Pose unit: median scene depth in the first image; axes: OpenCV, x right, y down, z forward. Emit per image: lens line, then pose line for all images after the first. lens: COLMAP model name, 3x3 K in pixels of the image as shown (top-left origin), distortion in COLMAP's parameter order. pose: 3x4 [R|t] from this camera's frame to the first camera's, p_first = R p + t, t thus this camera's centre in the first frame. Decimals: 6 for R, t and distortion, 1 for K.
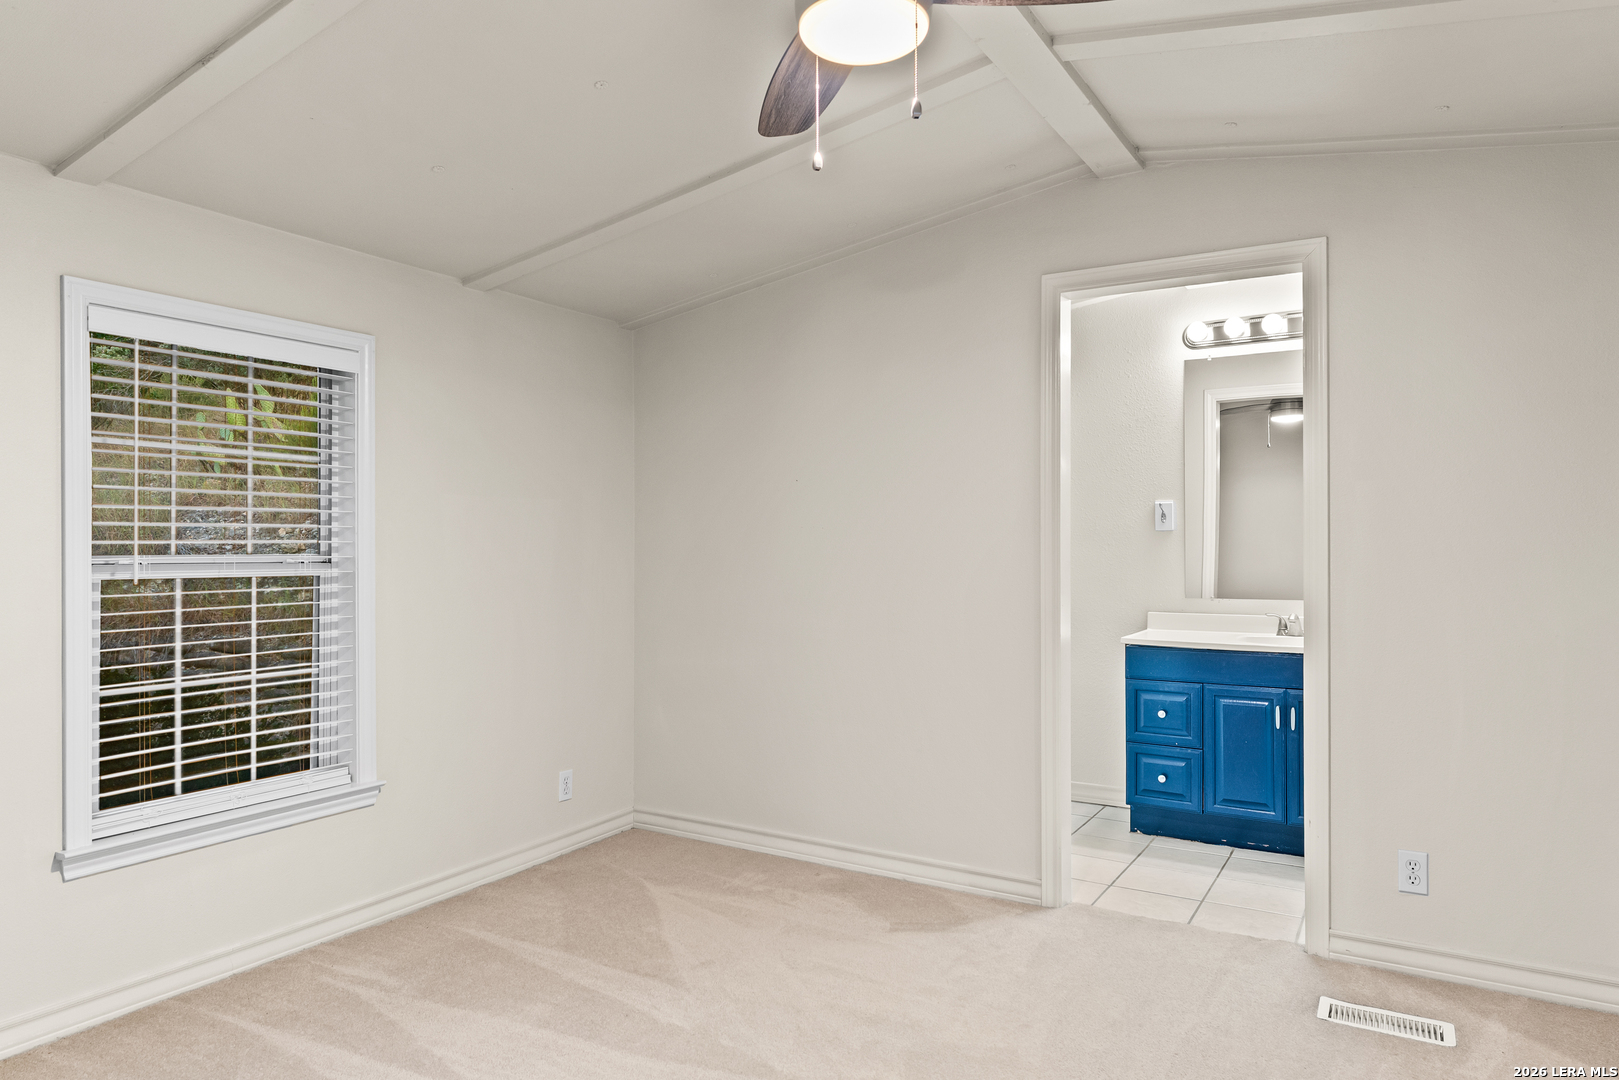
lens RADIAL K [[1013.4, 0, 809.0], [0, 1013.4, 525.0], [0, 0, 1]] dist [-0.000457, -0.001935]
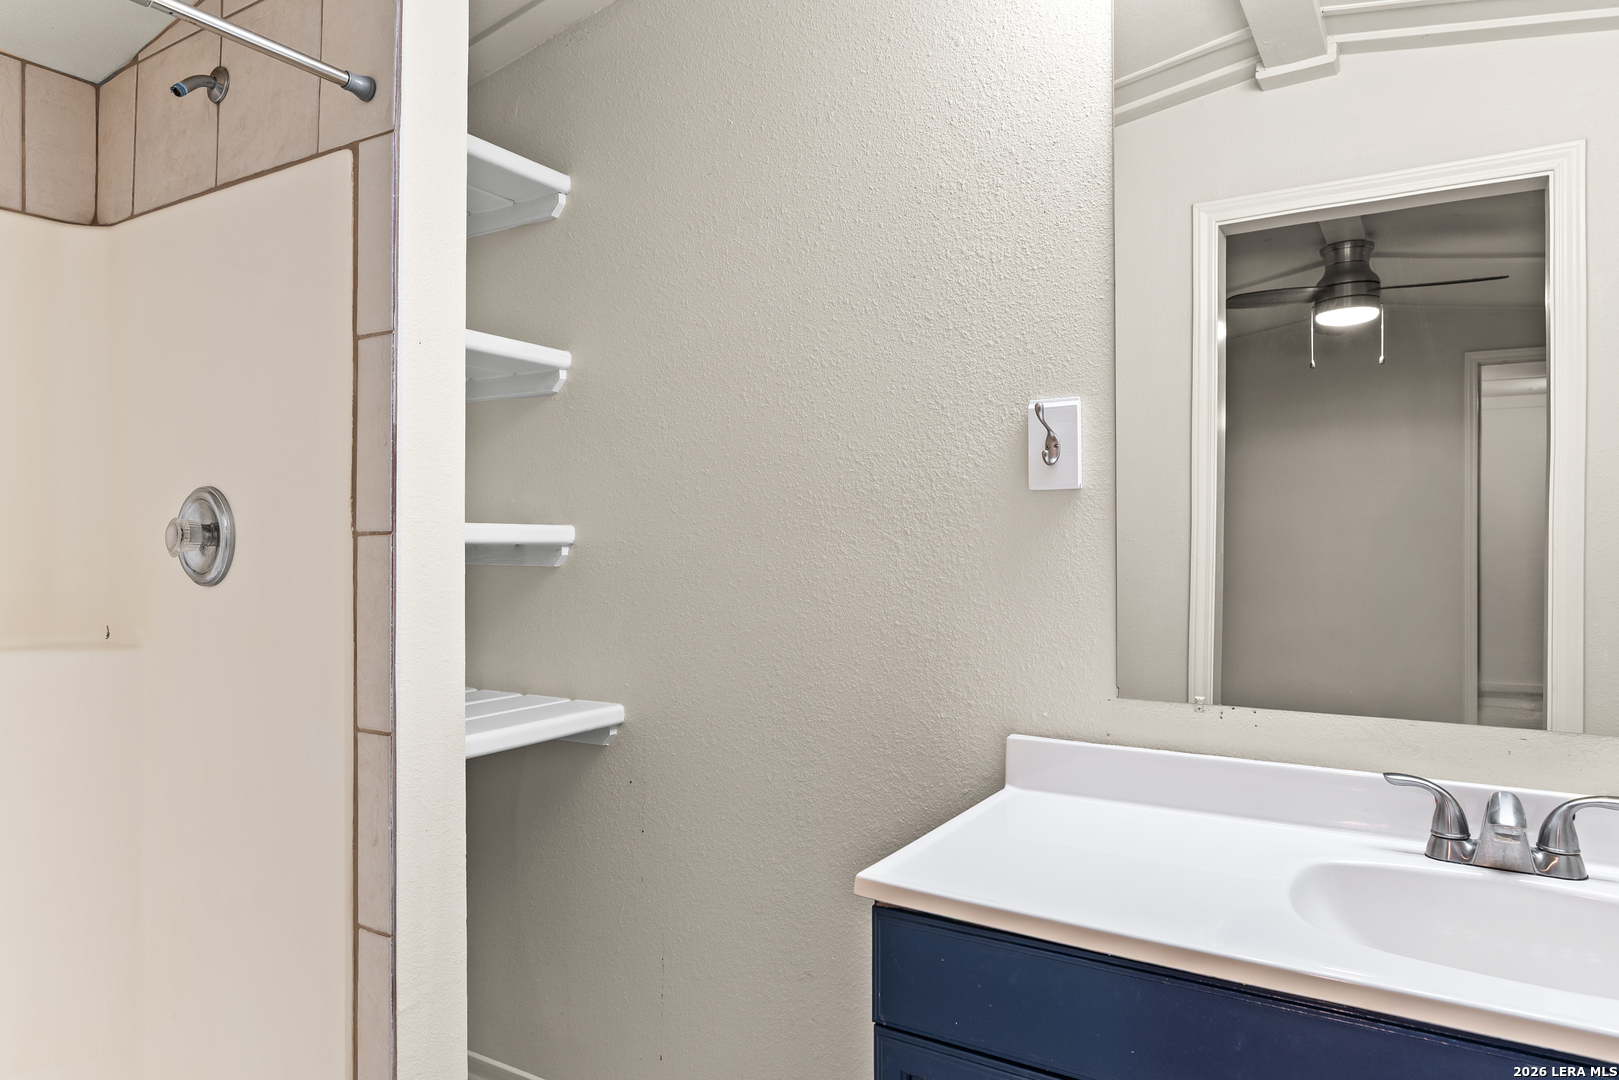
lens RADIAL K [[1013.4, 0, 809.2], [0, 1013.4, 537.6], [0, 0, 1]] dist [-0.000457, -0.001935]
pose [[0.999993, -0.001758, -0.003401, 0.272682], [0.001785, 0.999966, 0.008045, 0.017683], [0.003387, -0.008051, 0.999962, 0.673107]]
